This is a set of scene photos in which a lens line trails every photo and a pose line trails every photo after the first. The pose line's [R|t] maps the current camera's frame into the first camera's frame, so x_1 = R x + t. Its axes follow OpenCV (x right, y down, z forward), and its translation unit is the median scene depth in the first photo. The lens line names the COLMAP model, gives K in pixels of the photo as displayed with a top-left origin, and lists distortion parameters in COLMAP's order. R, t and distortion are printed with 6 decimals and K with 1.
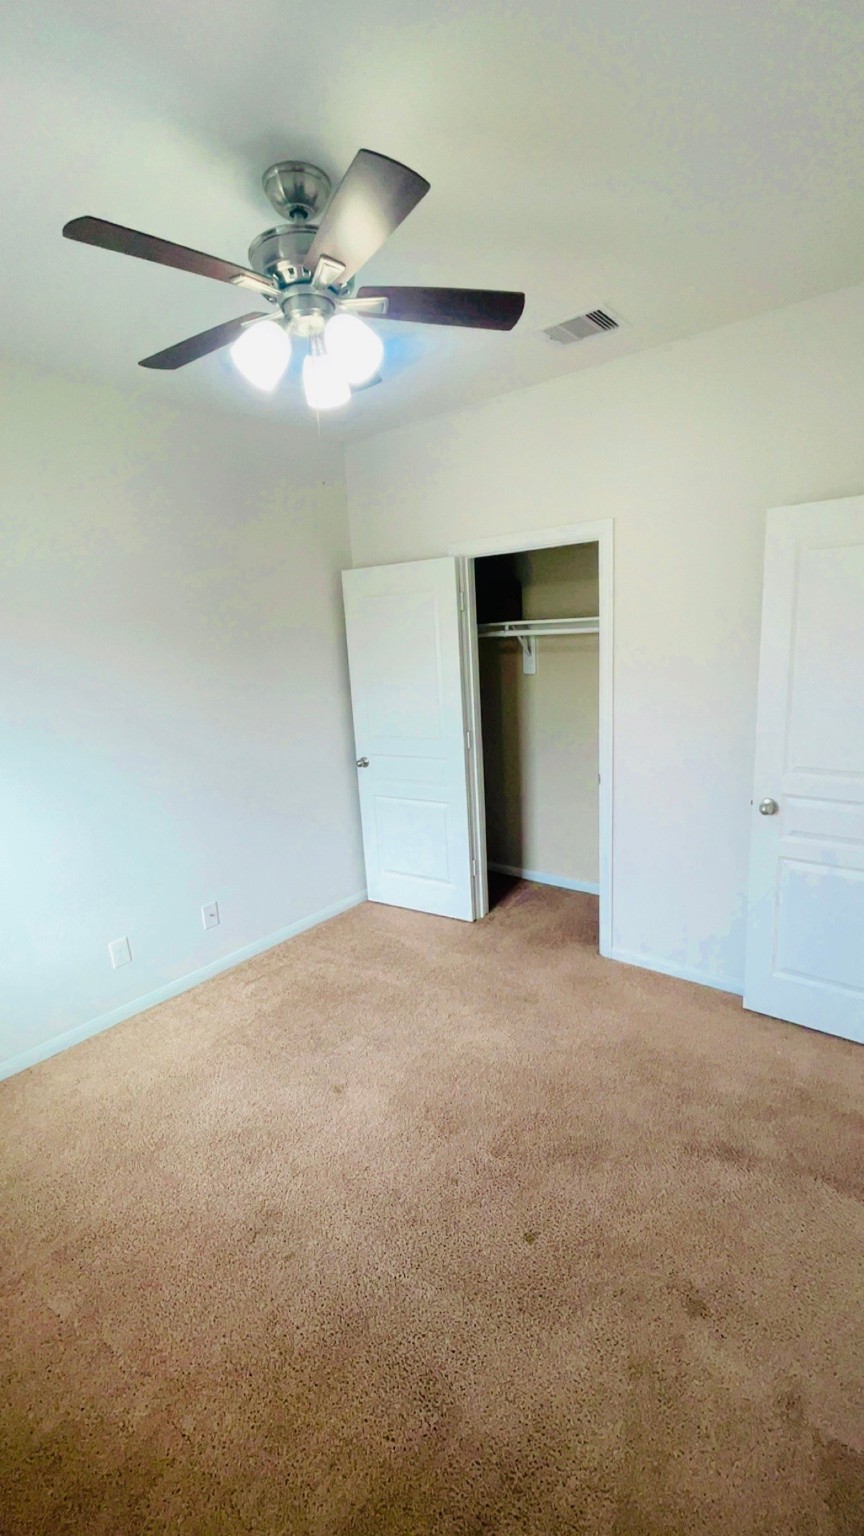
lens RADIAL K [[655.9, 0, 432.0], [0, 655.9, 768.0], [0, 0, 1]] dist [0.001726, 0.000001]
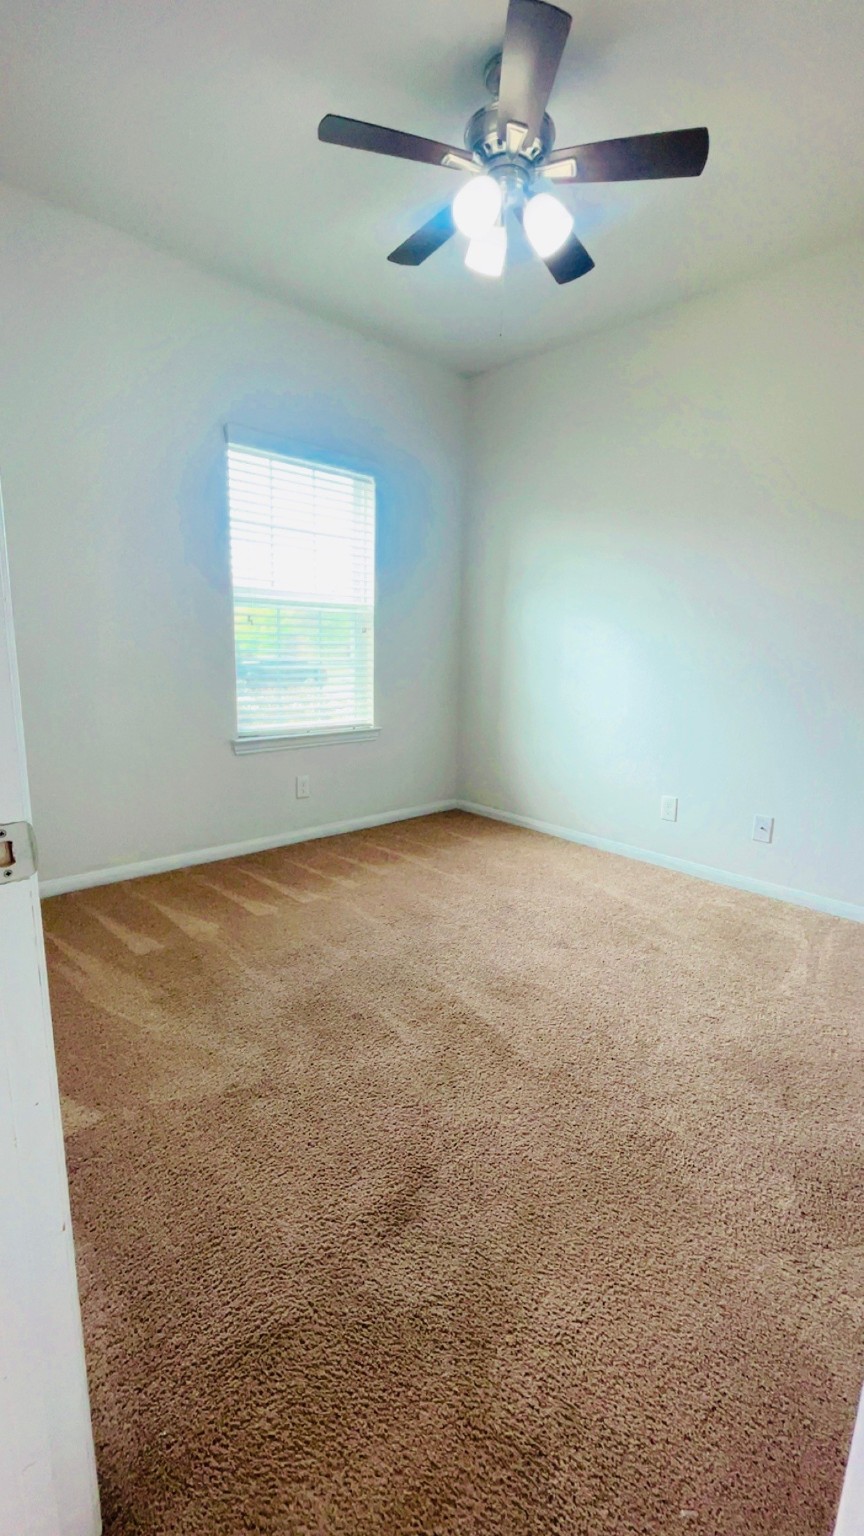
lens RADIAL K [[655.9, 0, 432.0], [0, 655.9, 768.0], [0, 0, 1]] dist [0.001726, 0.000001]
pose [[-0.126474, 0.237117, -0.963213, 0.755240], [-0.234040, 0.936465, 0.261263, 0.019739], [0.963966, 0.258473, -0.062944, 0.768405]]
